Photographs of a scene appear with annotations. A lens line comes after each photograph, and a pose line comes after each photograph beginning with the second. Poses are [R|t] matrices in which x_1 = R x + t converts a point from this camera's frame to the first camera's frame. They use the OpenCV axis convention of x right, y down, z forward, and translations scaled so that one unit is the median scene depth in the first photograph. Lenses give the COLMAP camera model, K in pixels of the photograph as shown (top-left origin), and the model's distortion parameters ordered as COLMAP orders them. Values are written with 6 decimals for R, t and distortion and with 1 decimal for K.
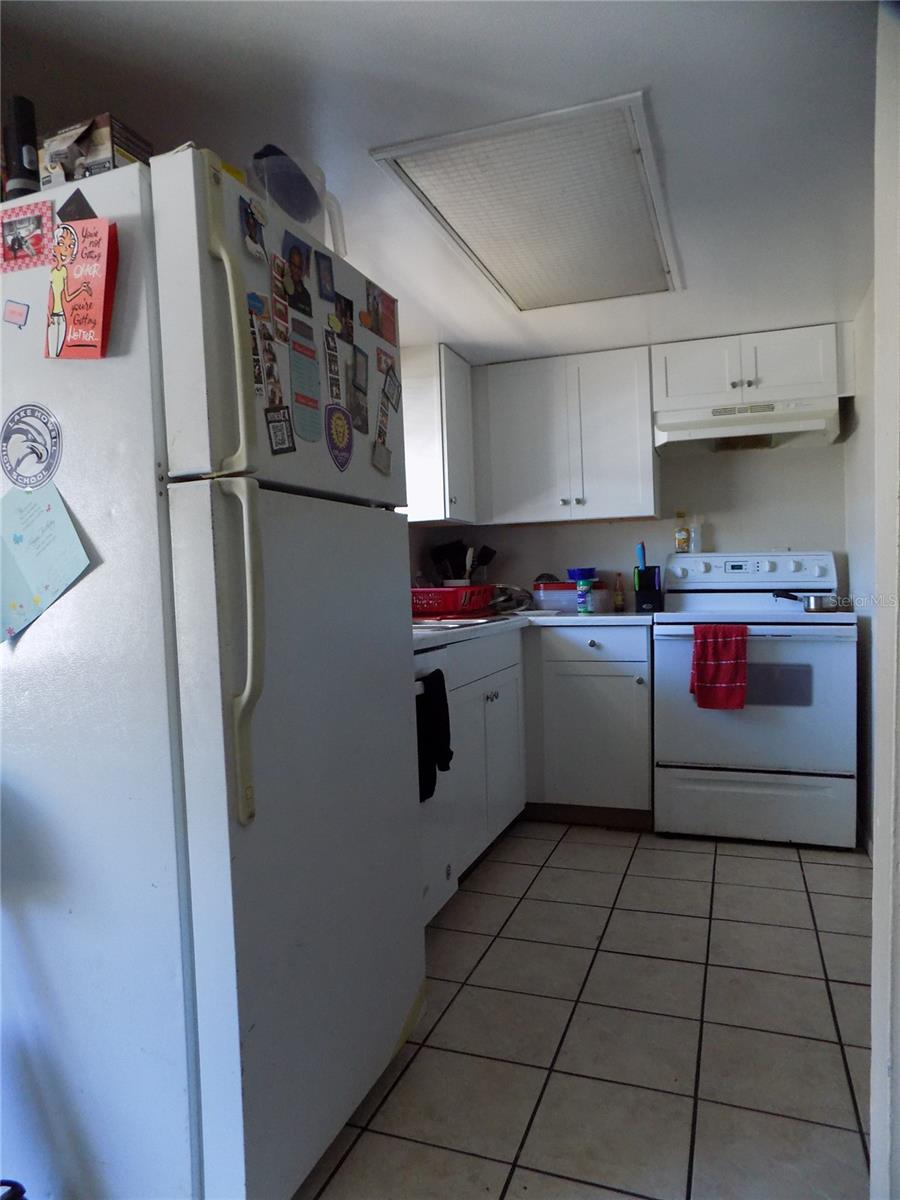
lens RADIAL K [[814.3, 0, 444.8], [0, 814.3, 600.2], [0, 0, 1]] dist [0.031121, 0.010741]
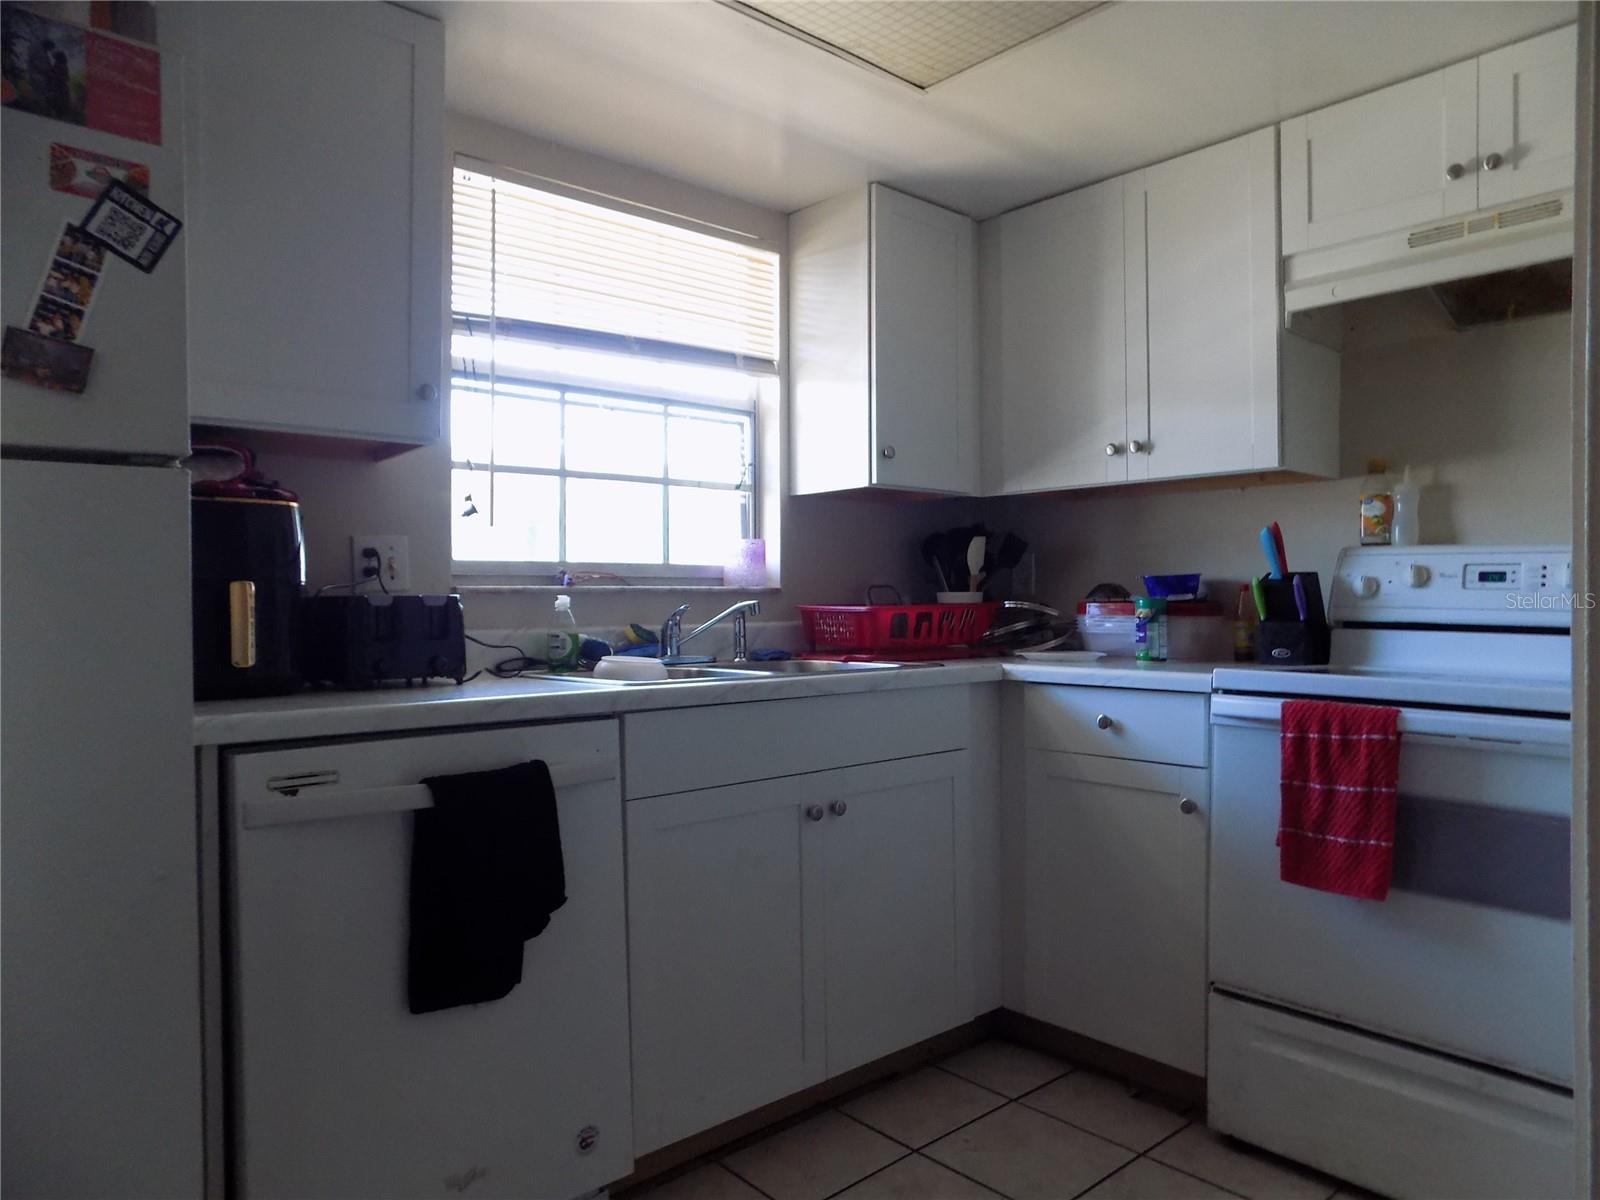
lens RADIAL K [[1085.8, 0, 805.3], [0, 1085.8, 599.8], [0, 0, 1]] dist [0.031121, 0.010741]
pose [[0.889883, 0.022818, -0.455618, 0.299033], [-0.029772, 0.999524, -0.008091, -0.011131], [0.455217, 0.020765, 0.890139, 0.284294]]
